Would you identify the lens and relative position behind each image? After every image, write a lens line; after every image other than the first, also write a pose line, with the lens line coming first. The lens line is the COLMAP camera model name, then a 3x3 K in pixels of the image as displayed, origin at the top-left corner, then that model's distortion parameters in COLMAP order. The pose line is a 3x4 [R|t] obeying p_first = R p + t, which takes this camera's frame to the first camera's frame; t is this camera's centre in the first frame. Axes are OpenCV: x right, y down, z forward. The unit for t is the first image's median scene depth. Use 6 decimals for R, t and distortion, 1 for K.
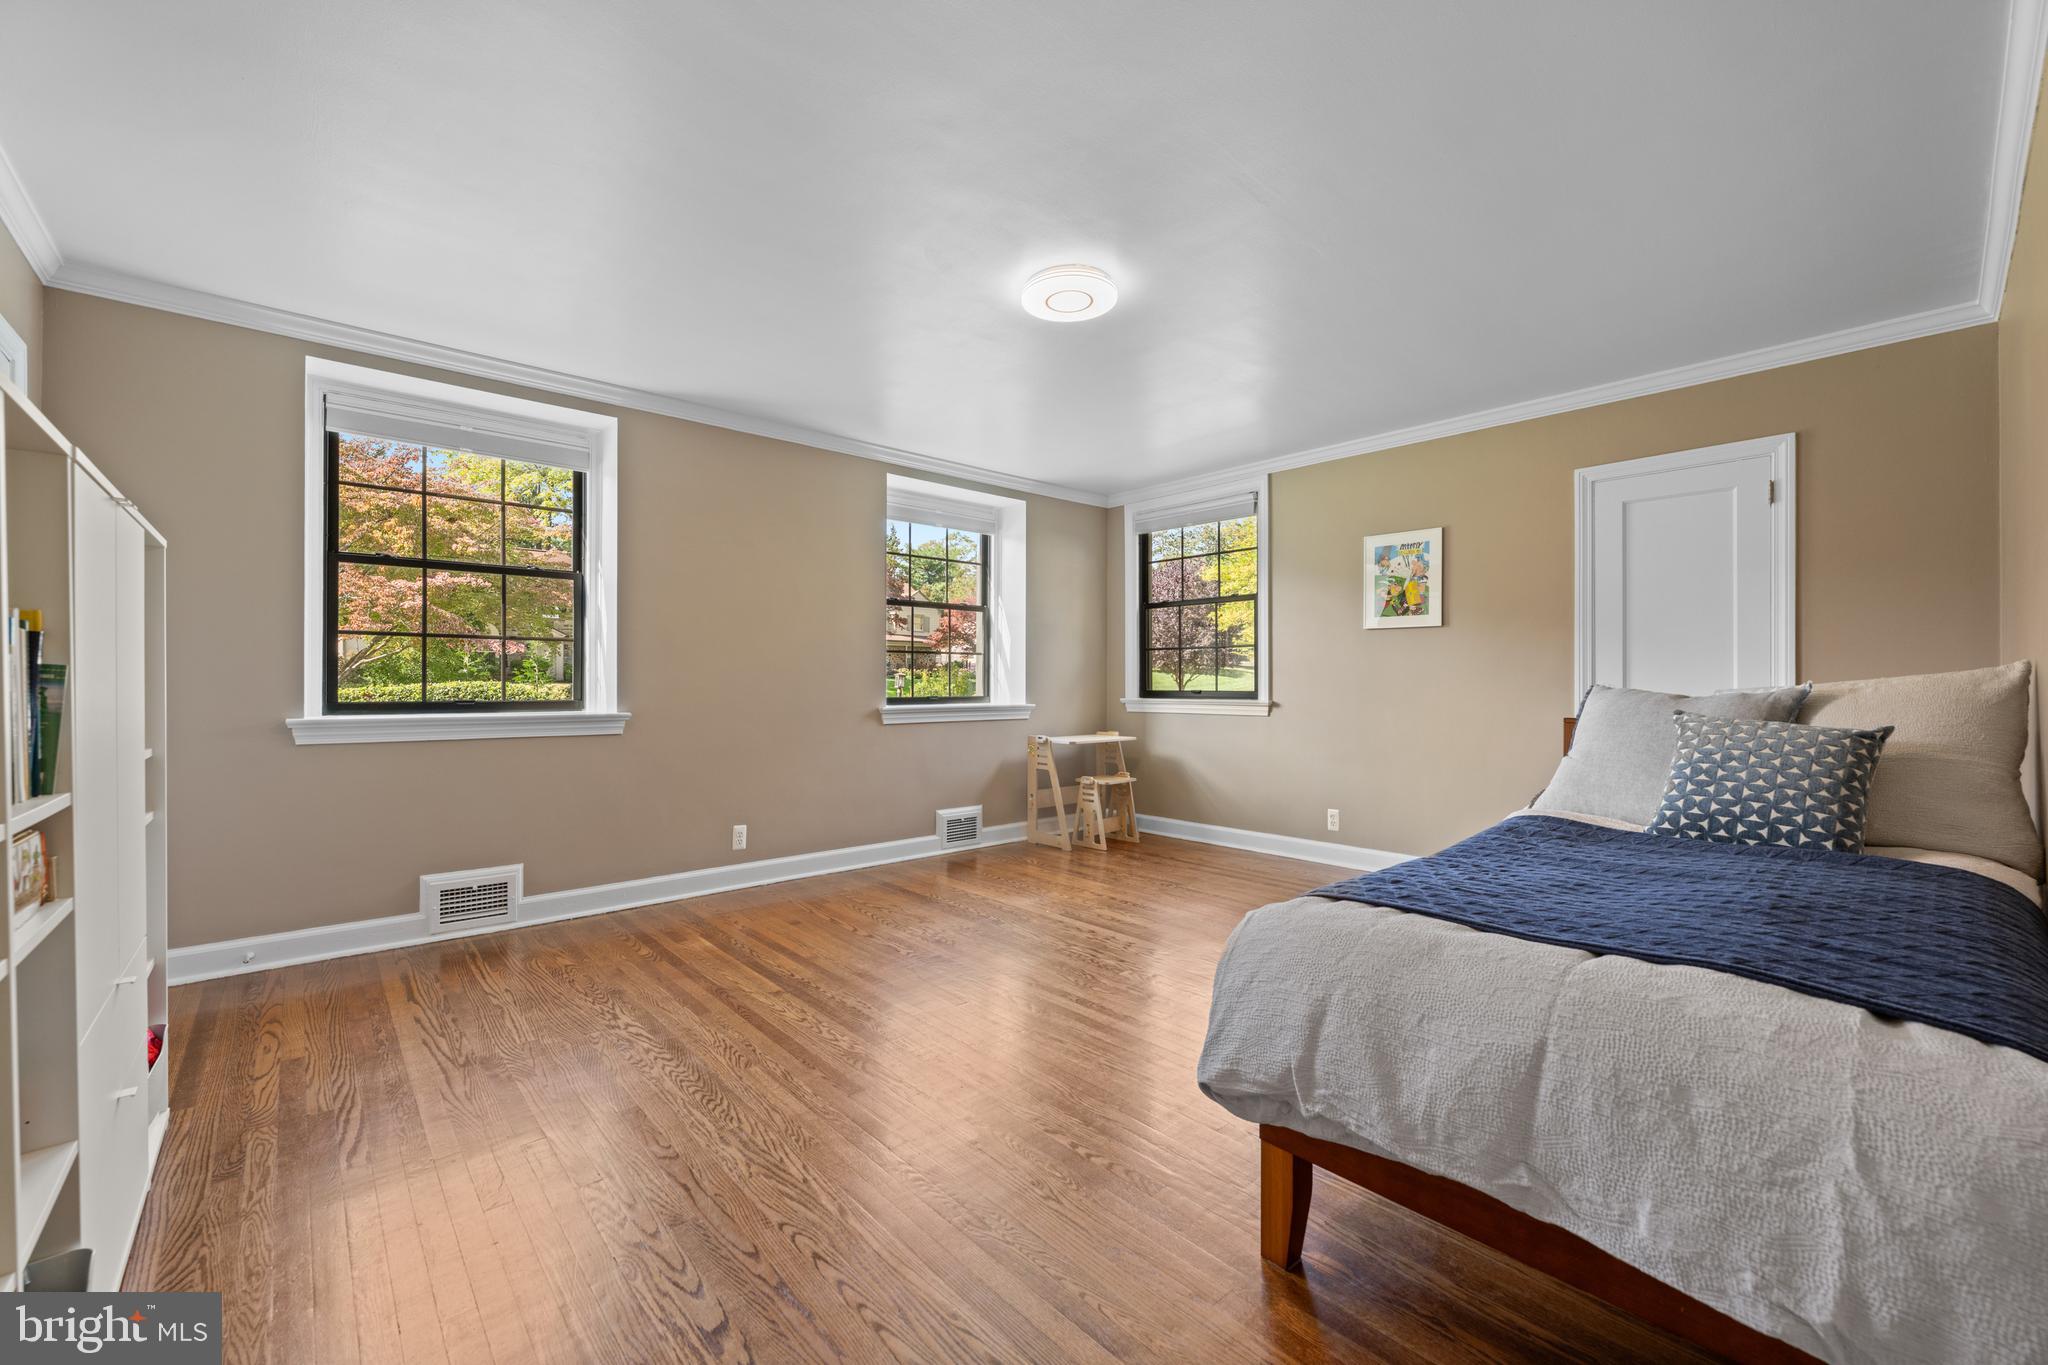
lens RADIAL K [[813.5, 0, 1021.6], [0, 813.5, 685.5], [0, 0, 1]] dist [-0.003018, 0.000482]
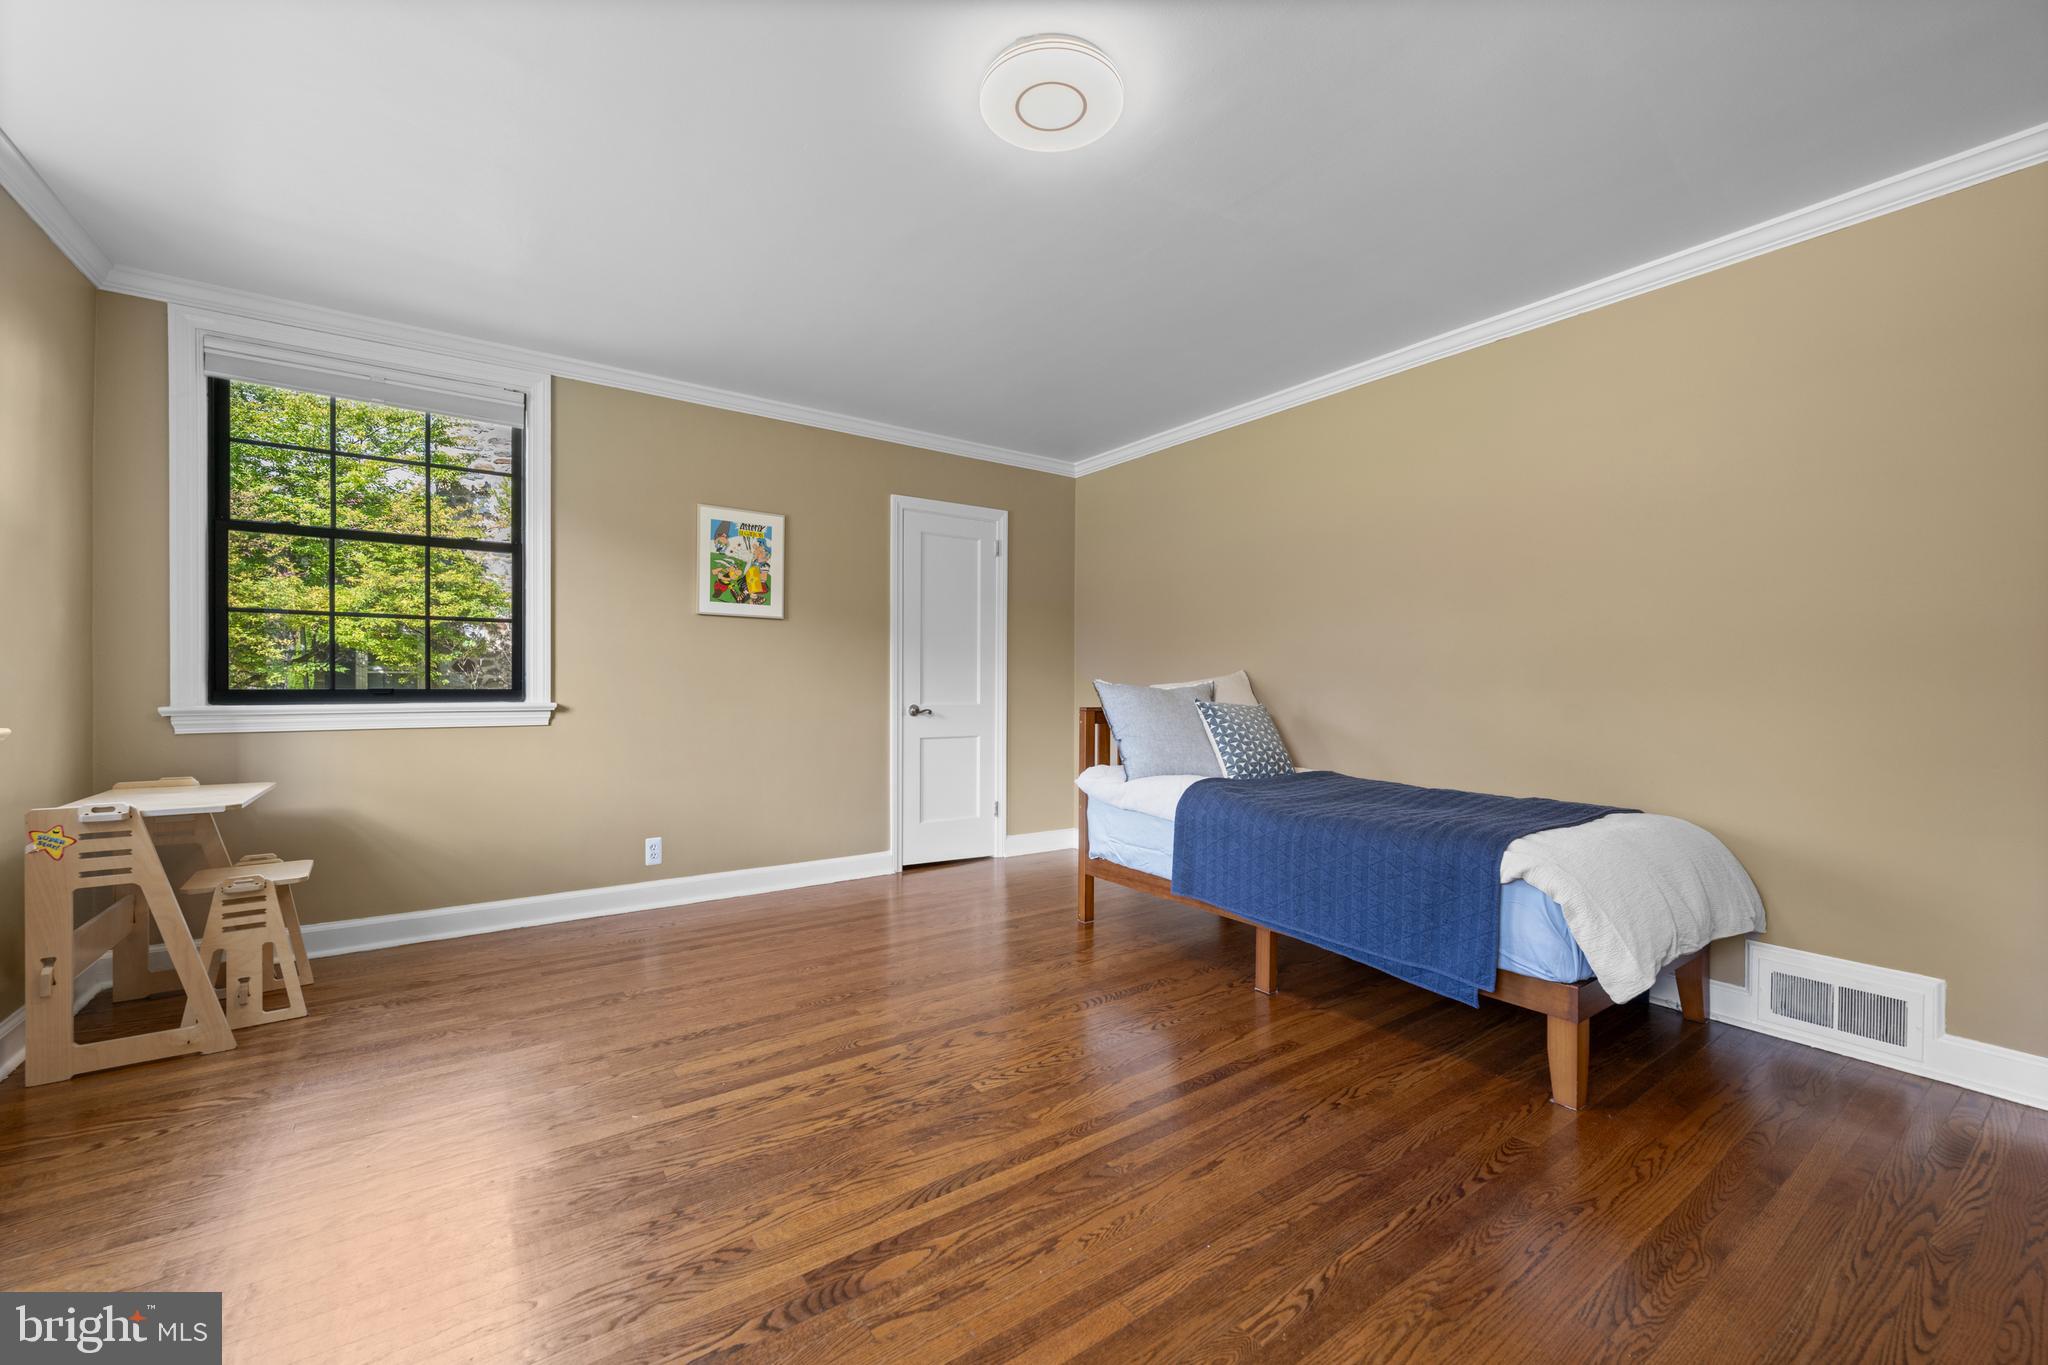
lens RADIAL K [[813.5, 0, 1021.6], [0, 813.5, 685.7], [0, 0, 1]] dist [-0.003018, 0.000482]
pose [[0.117753, -0.003455, 0.993037, -0.385609], [-0.003016, 0.999988, 0.003837, 0.000216], [-0.993038, -0.003446, 0.117742, 0.594409]]
